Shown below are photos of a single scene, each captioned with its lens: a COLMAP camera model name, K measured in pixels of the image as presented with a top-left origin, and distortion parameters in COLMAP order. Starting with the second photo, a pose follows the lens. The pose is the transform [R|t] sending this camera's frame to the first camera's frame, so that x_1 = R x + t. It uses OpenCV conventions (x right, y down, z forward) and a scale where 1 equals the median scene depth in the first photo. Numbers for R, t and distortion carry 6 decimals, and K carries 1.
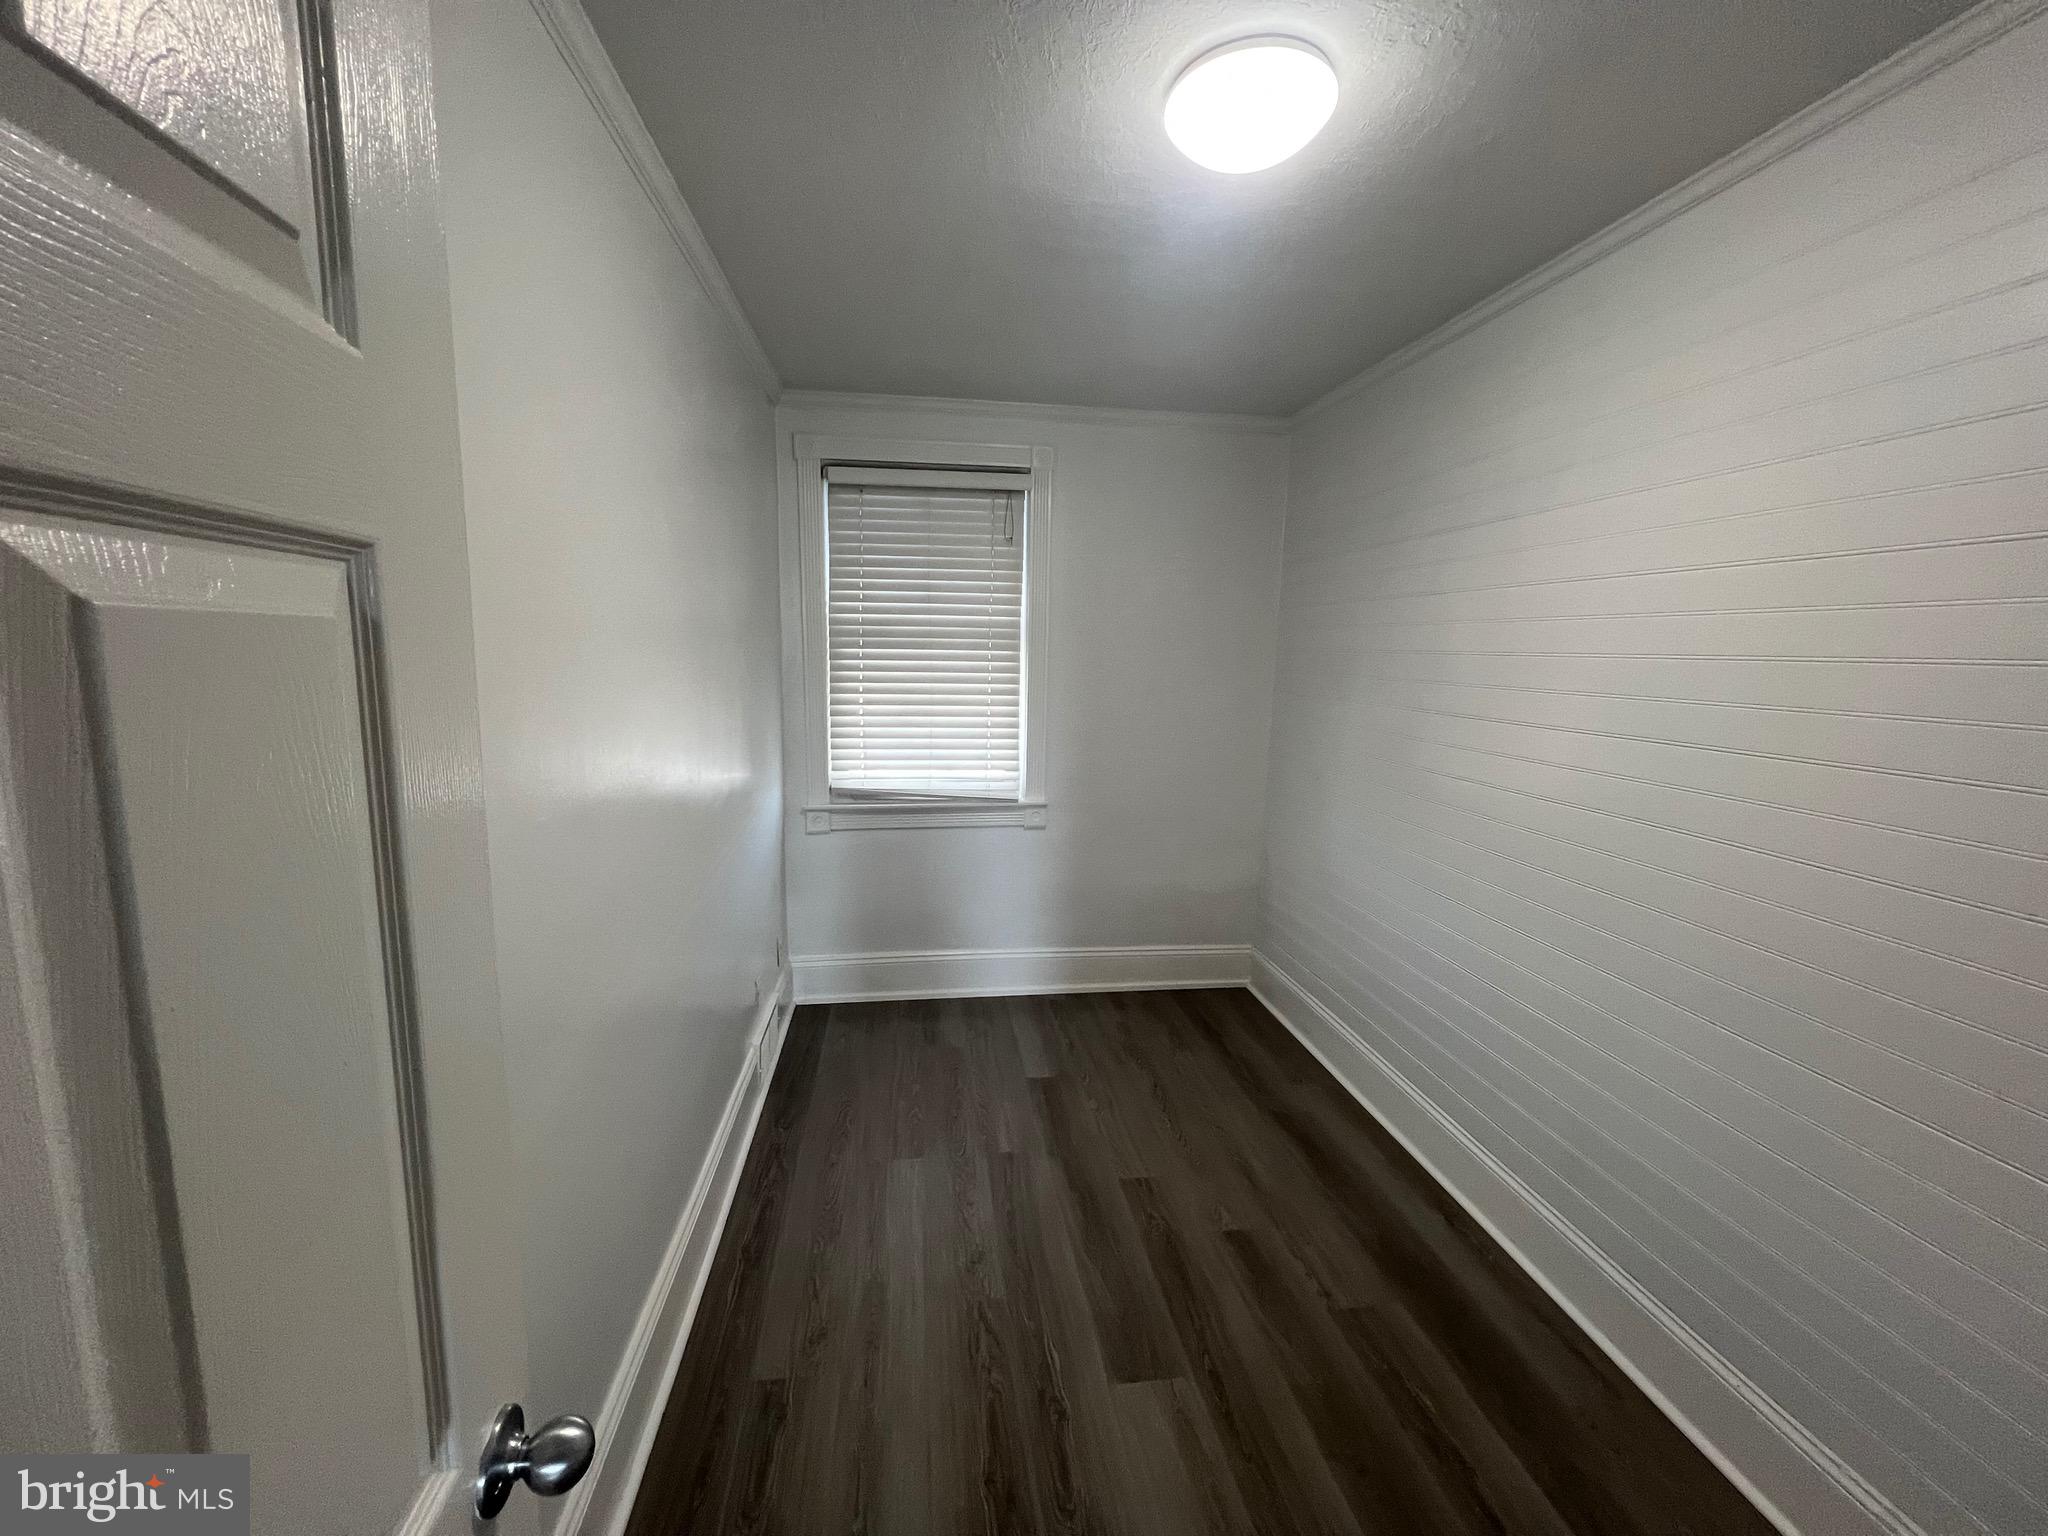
lens RADIAL K [[821.8, 0, 1013.4], [0, 821.8, 766.1], [0, 0, 1]] dist [0.001273, 0.000506]
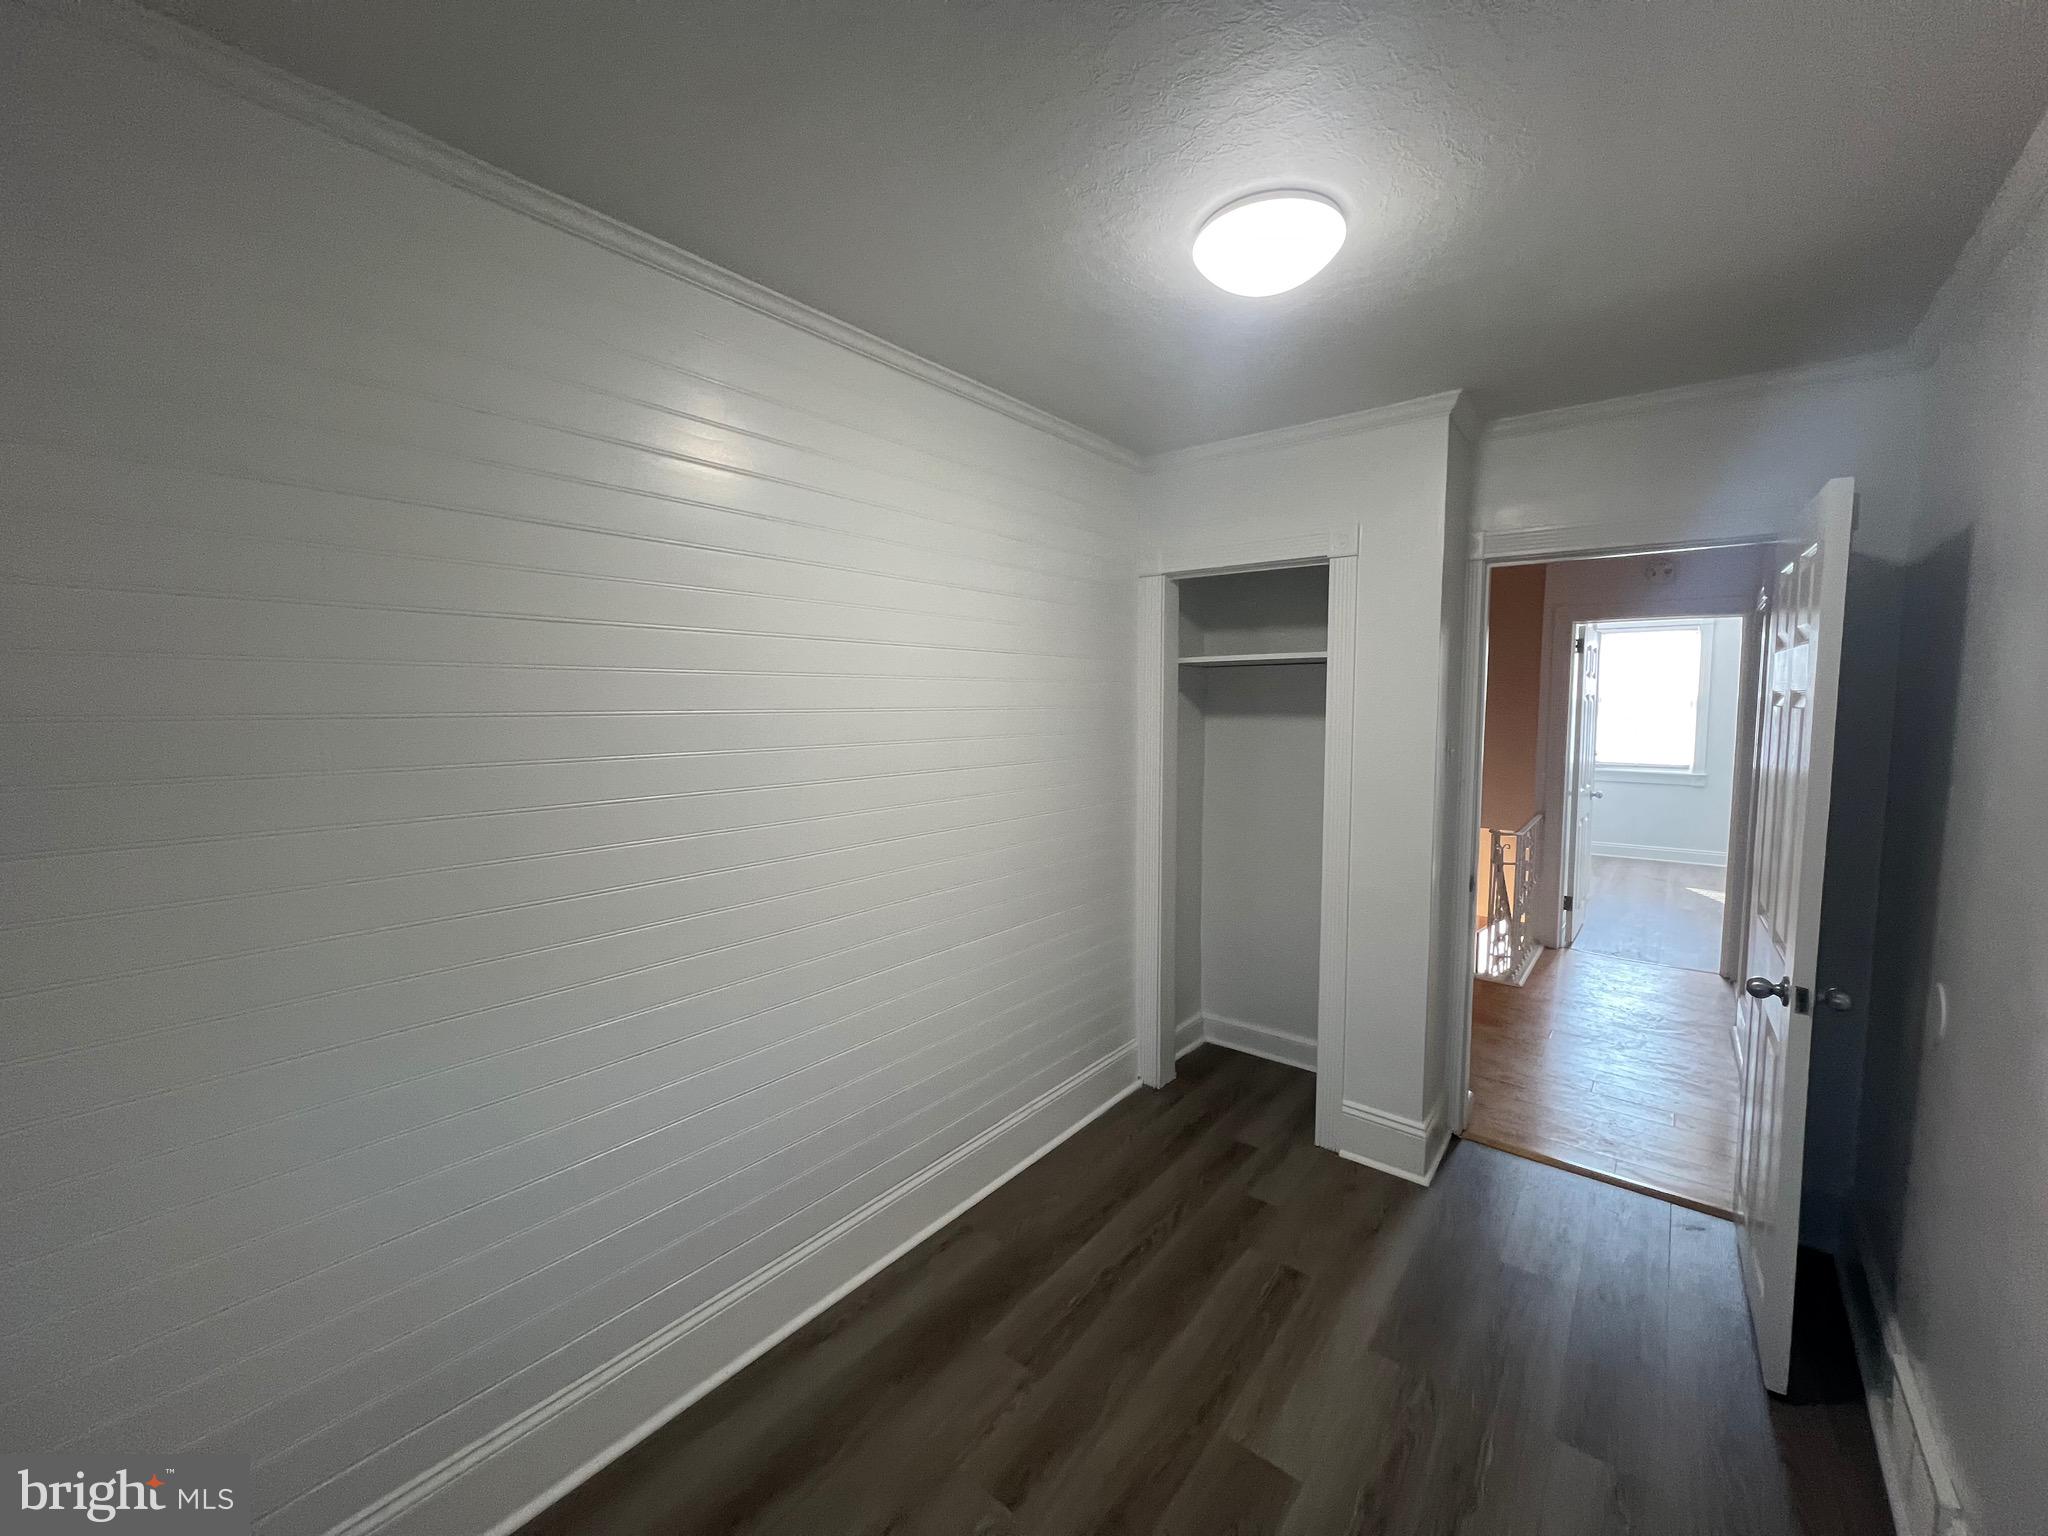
lens RADIAL K [[821.8, 0, 1008.1], [0, 821.8, 775.5], [0, 0, 1]] dist [0.001273, 0.000506]
pose [[-0.690417, -0.091392, 0.717616, -0.255643], [0.087150, 0.974255, 0.207923, -0.278572], [-0.718143, 0.206094, -0.664677, 1.687898]]
